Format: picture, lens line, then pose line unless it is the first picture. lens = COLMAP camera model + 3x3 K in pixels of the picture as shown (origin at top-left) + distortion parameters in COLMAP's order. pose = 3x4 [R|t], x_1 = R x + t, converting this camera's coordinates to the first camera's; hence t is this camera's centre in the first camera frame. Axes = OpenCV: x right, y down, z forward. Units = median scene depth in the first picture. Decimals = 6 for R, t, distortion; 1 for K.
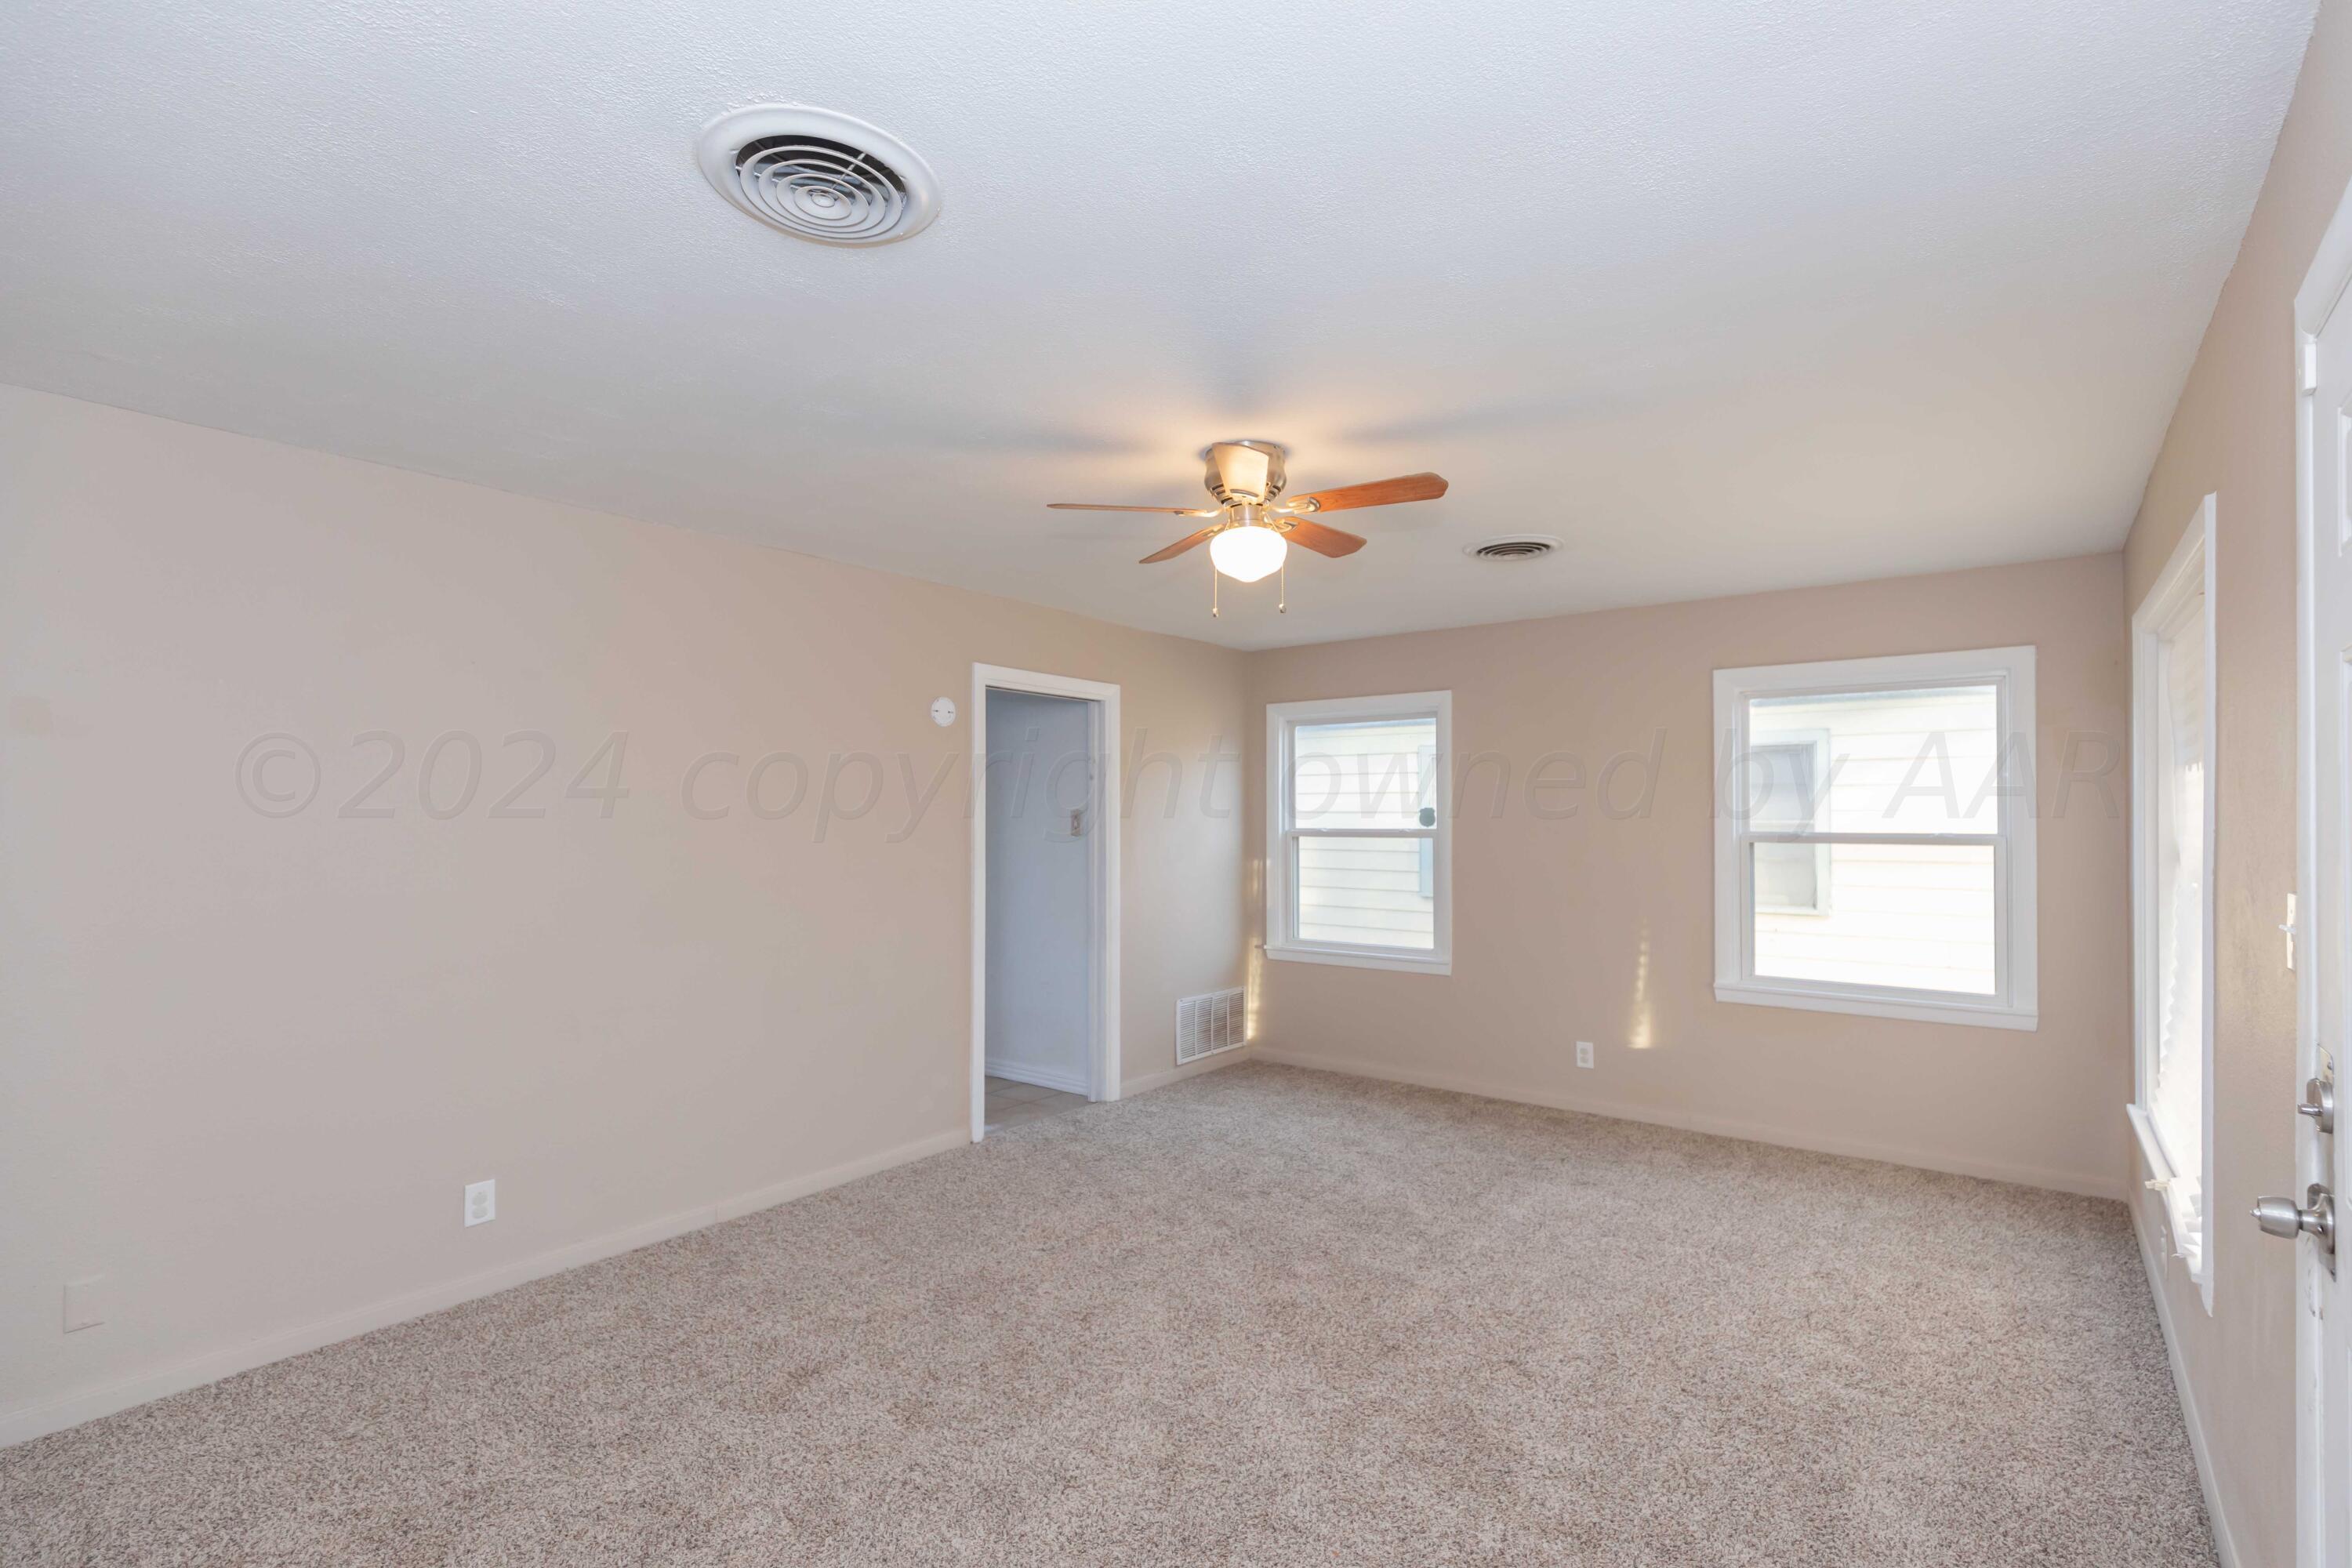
lens RADIAL K [[1090.6, 0, 1203.5], [0, 1090.6, 813.3], [0, 0, 1]] dist [0.008058, -0.002583]
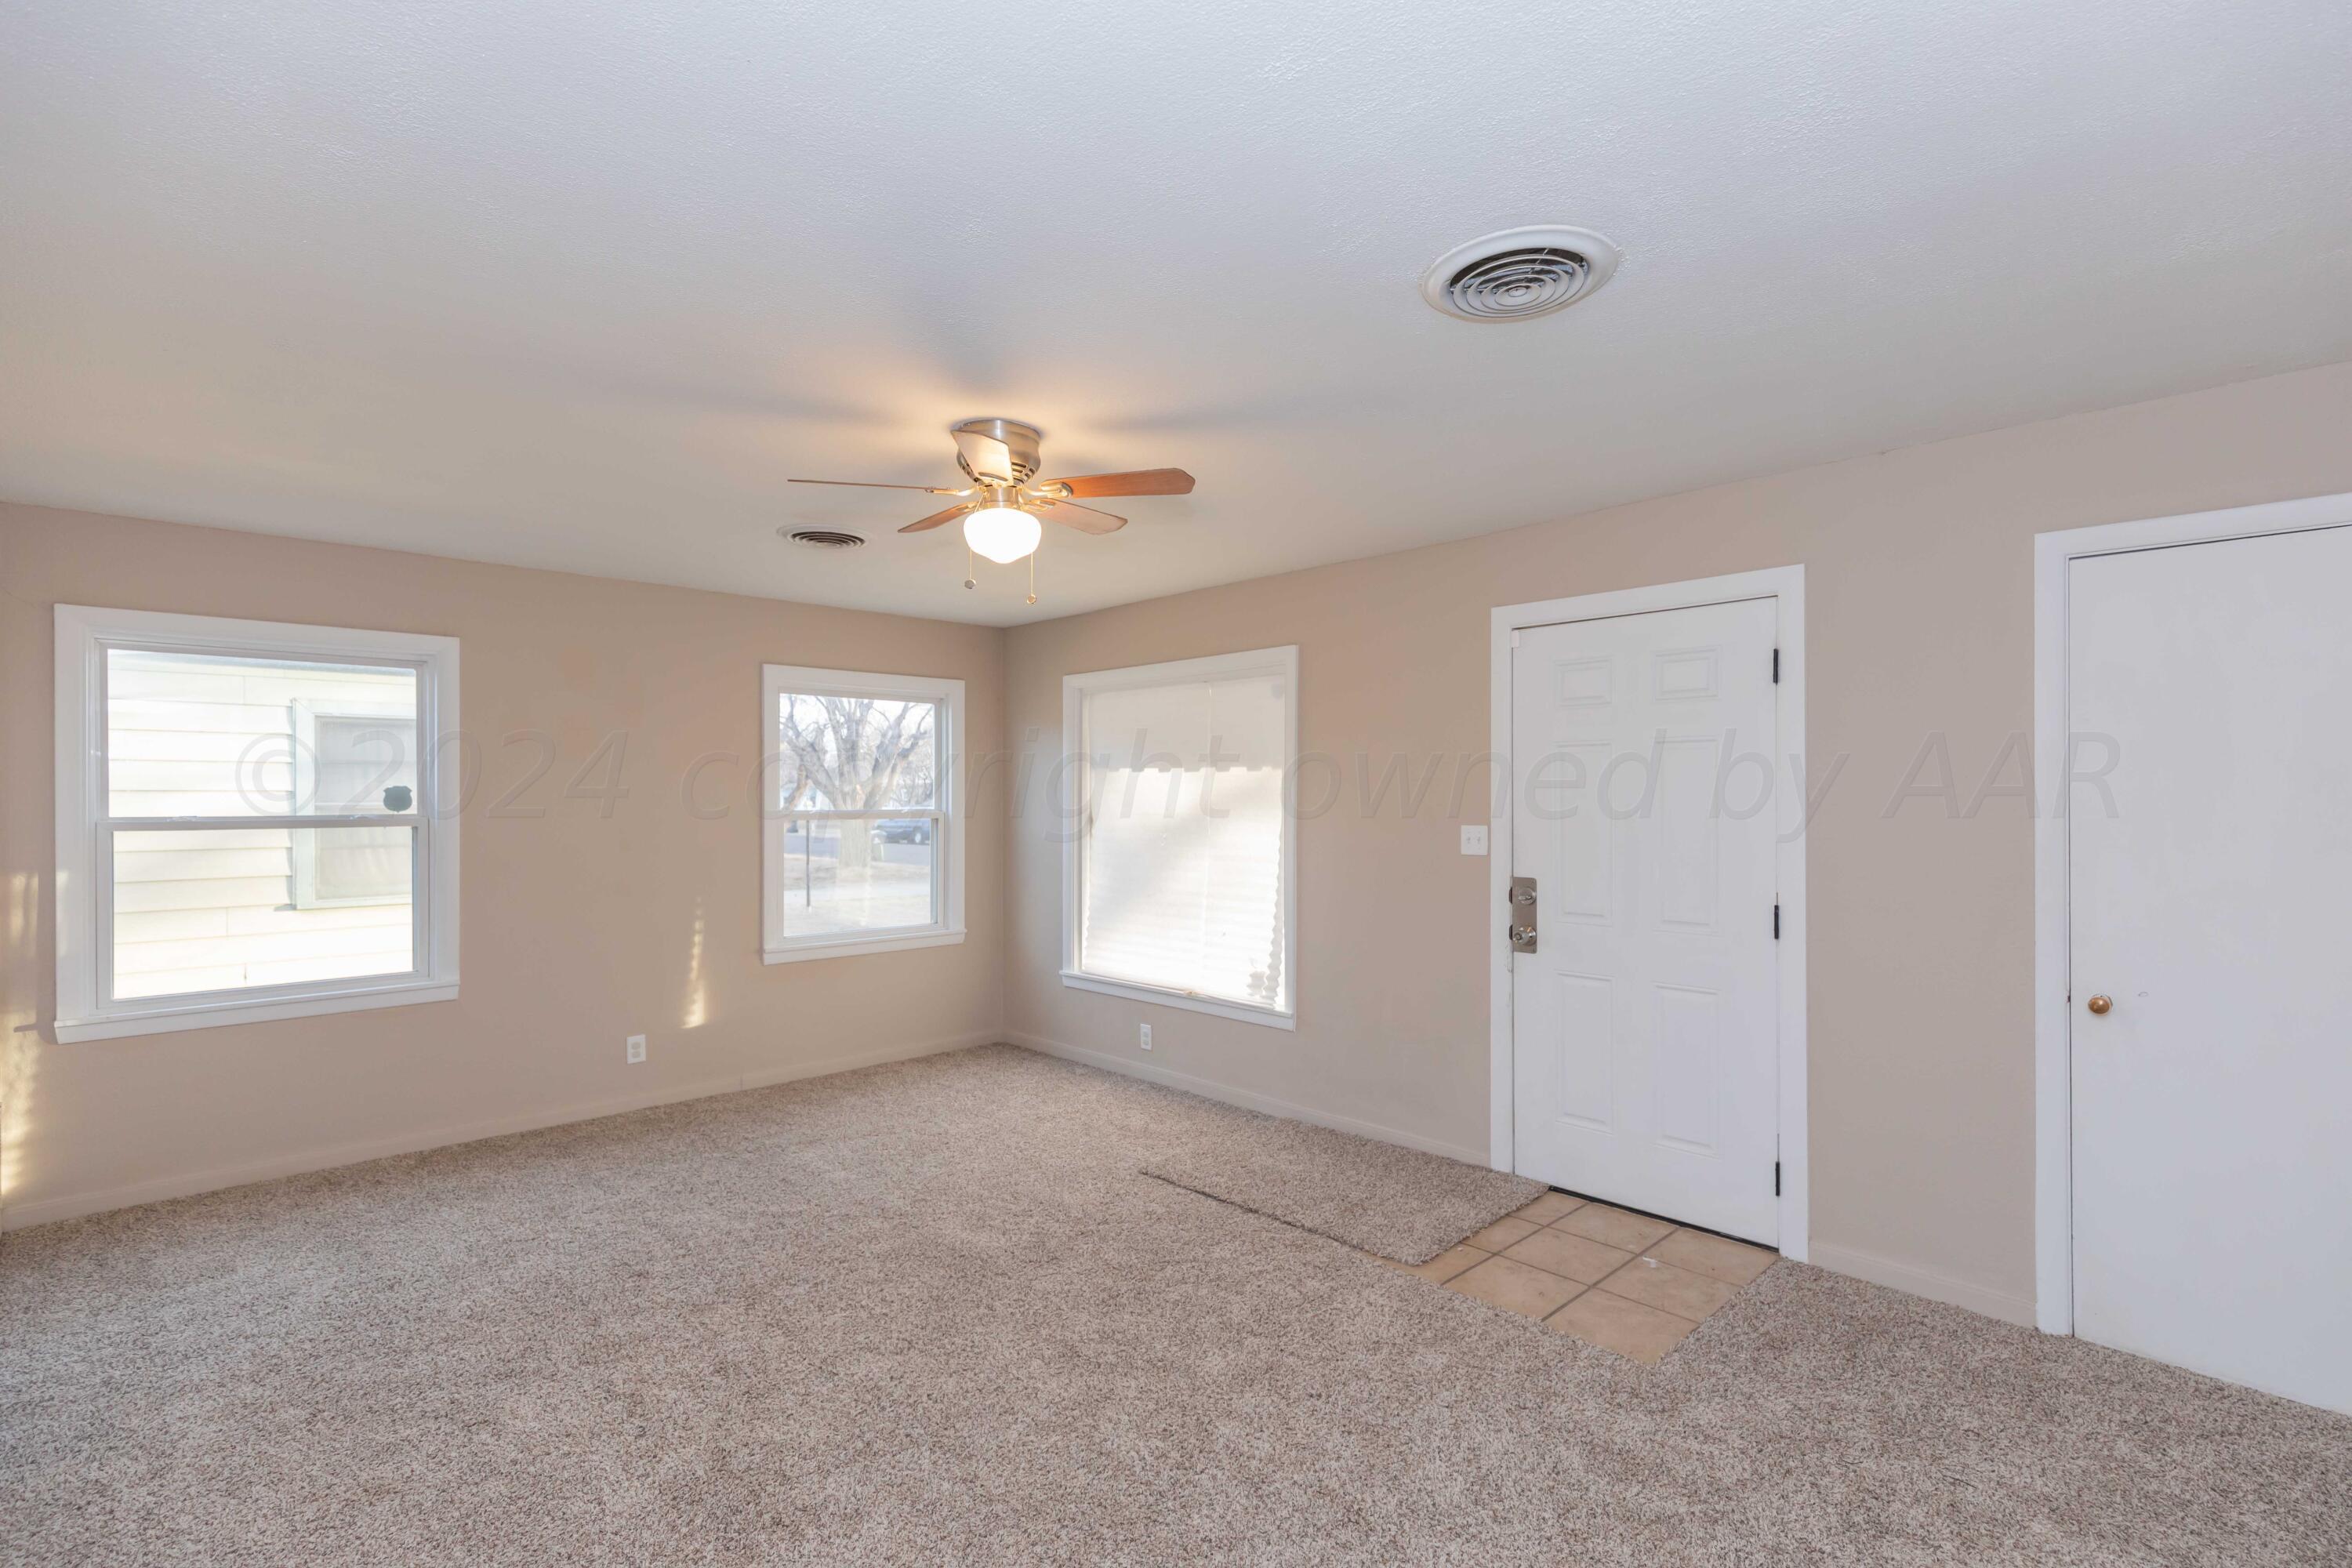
lens RADIAL K [[1090.6, 0, 1212.4], [0, 1090.6, 802.5], [0, 0, 1]] dist [0.008058, -0.002583]
pose [[0.139387, -0.006087, 0.990219, -0.538671], [-0.001809, 0.999978, 0.006401, 0.000378], [-0.990236, -0.002683, 0.139373, 0.388388]]
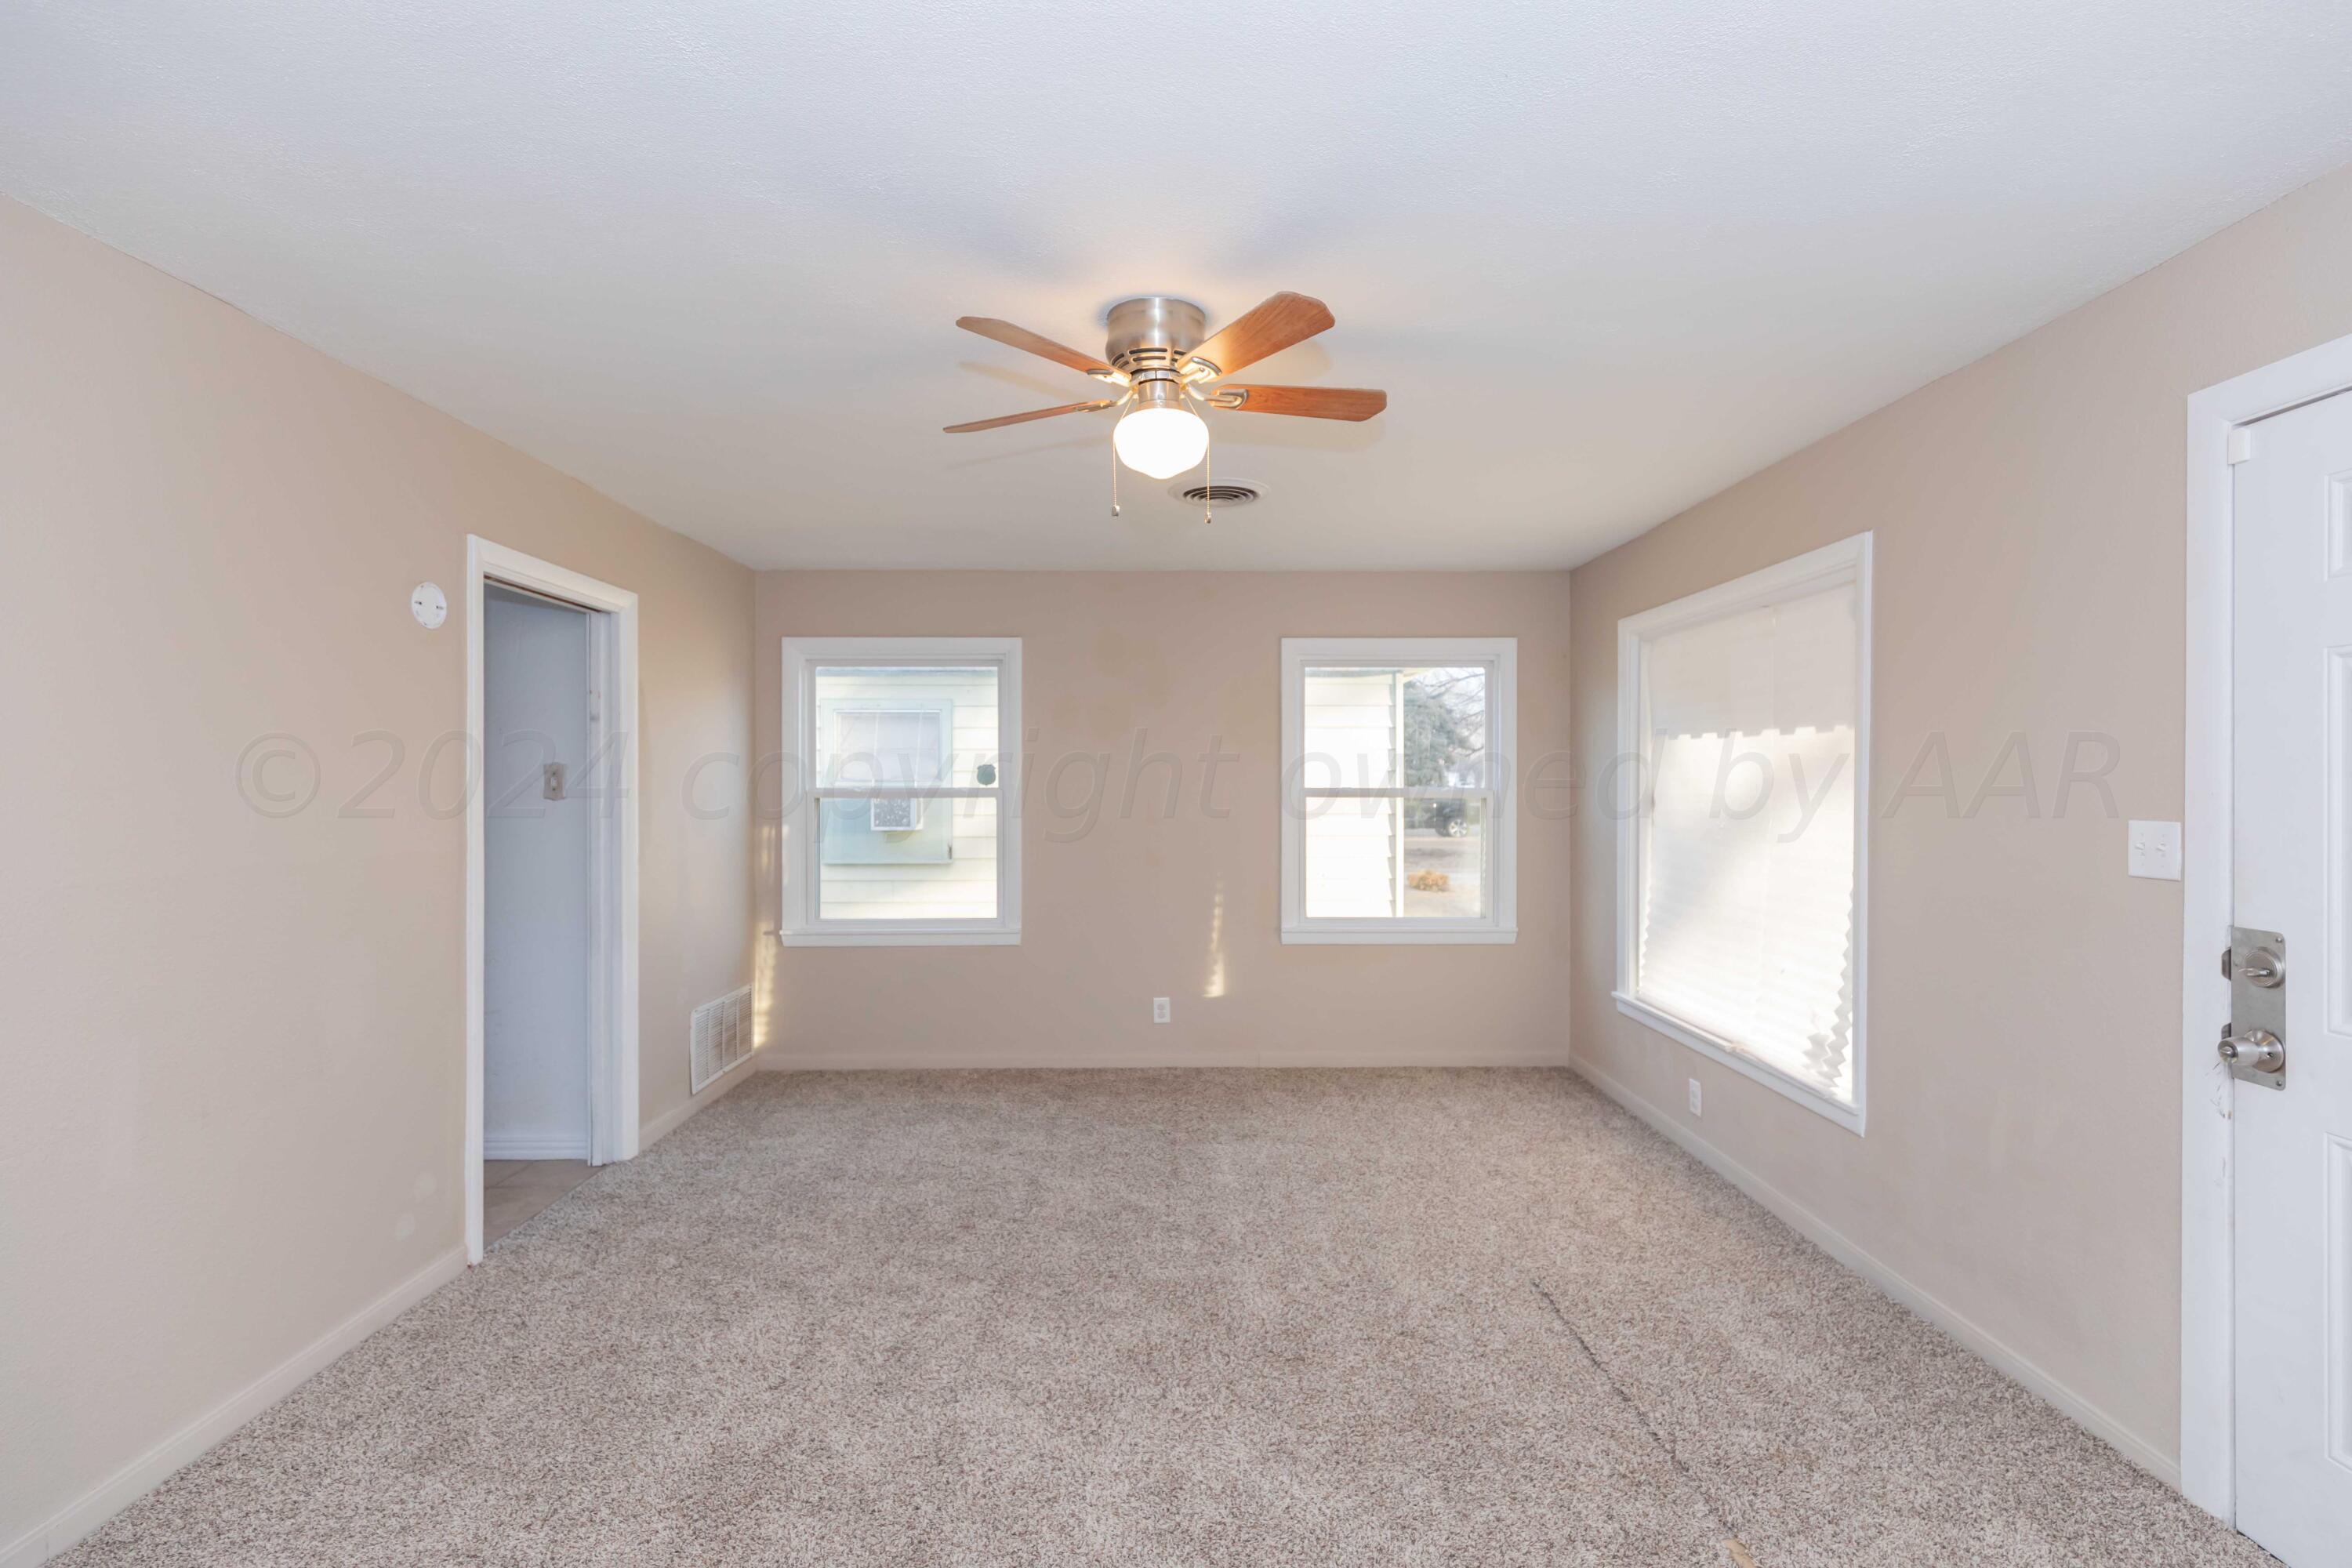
lens RADIAL K [[1090.6, 0, 1180.0], [0, 1090.6, 791.0], [0, 0, 1]] dist [0.008058, -0.002583]
pose [[0.786298, -0.007383, 0.617803, -0.267211], [-0.001689, 0.999899, 0.014100, 0.005018], [-0.617845, -0.012130, 0.786207, 0.209737]]
